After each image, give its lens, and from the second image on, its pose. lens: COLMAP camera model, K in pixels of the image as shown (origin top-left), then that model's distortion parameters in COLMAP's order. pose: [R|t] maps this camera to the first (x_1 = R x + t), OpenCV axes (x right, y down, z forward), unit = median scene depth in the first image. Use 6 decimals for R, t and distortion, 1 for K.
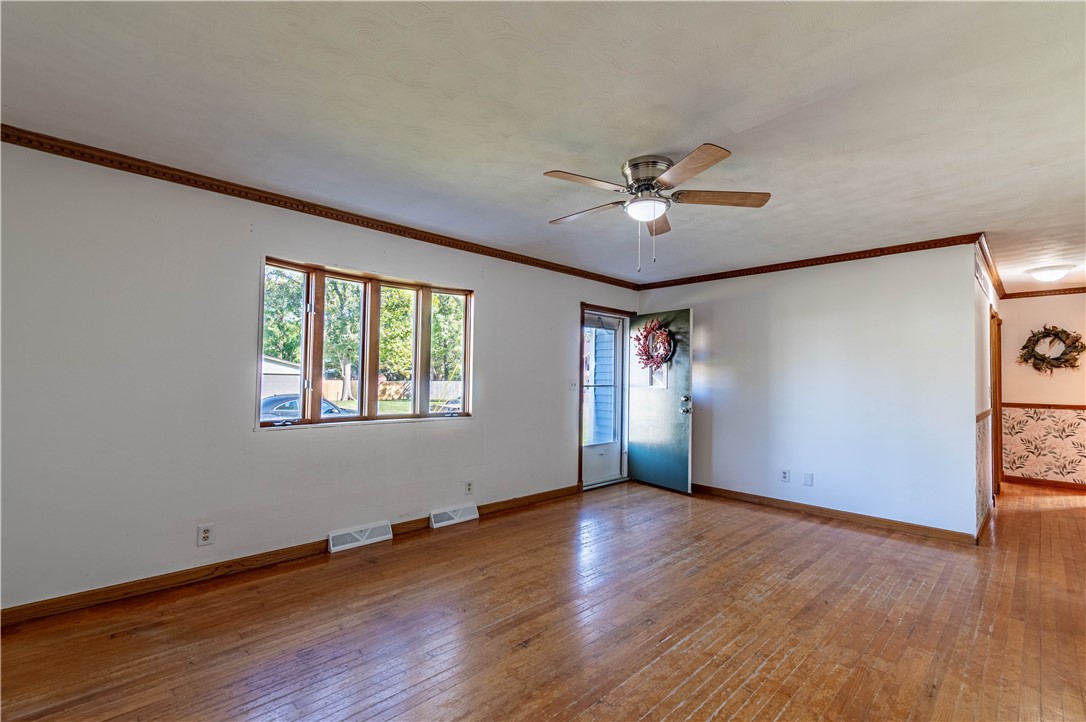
lens RADIAL K [[480.8, 0, 542.2], [0, 480.8, 362.3], [0, 0, 1]] dist [0.002500, 0.000009]
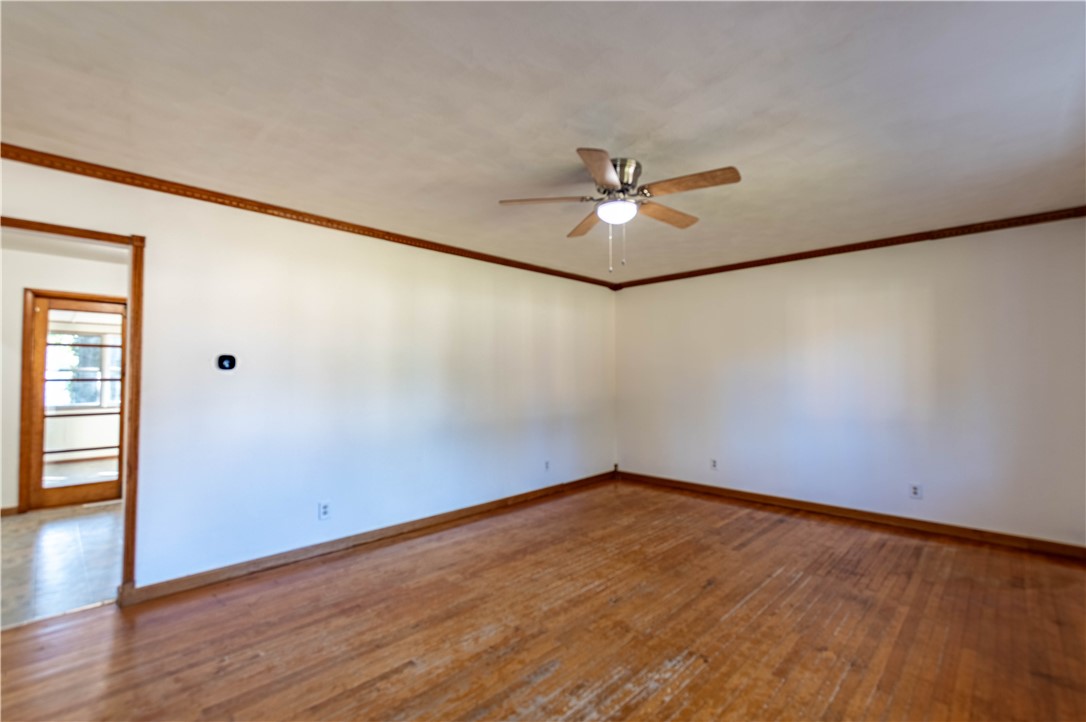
lens RADIAL K [[480.8, 0, 544.1], [0, 480.8, 363.4], [0, 0, 1]] dist [0.002500, 0.000009]
pose [[-0.999322, -0.014638, -0.033787, 0.391293], [-0.012640, 0.998201, -0.058608, 0.060003], [0.034584, -0.058142, -0.997709, 1.942379]]
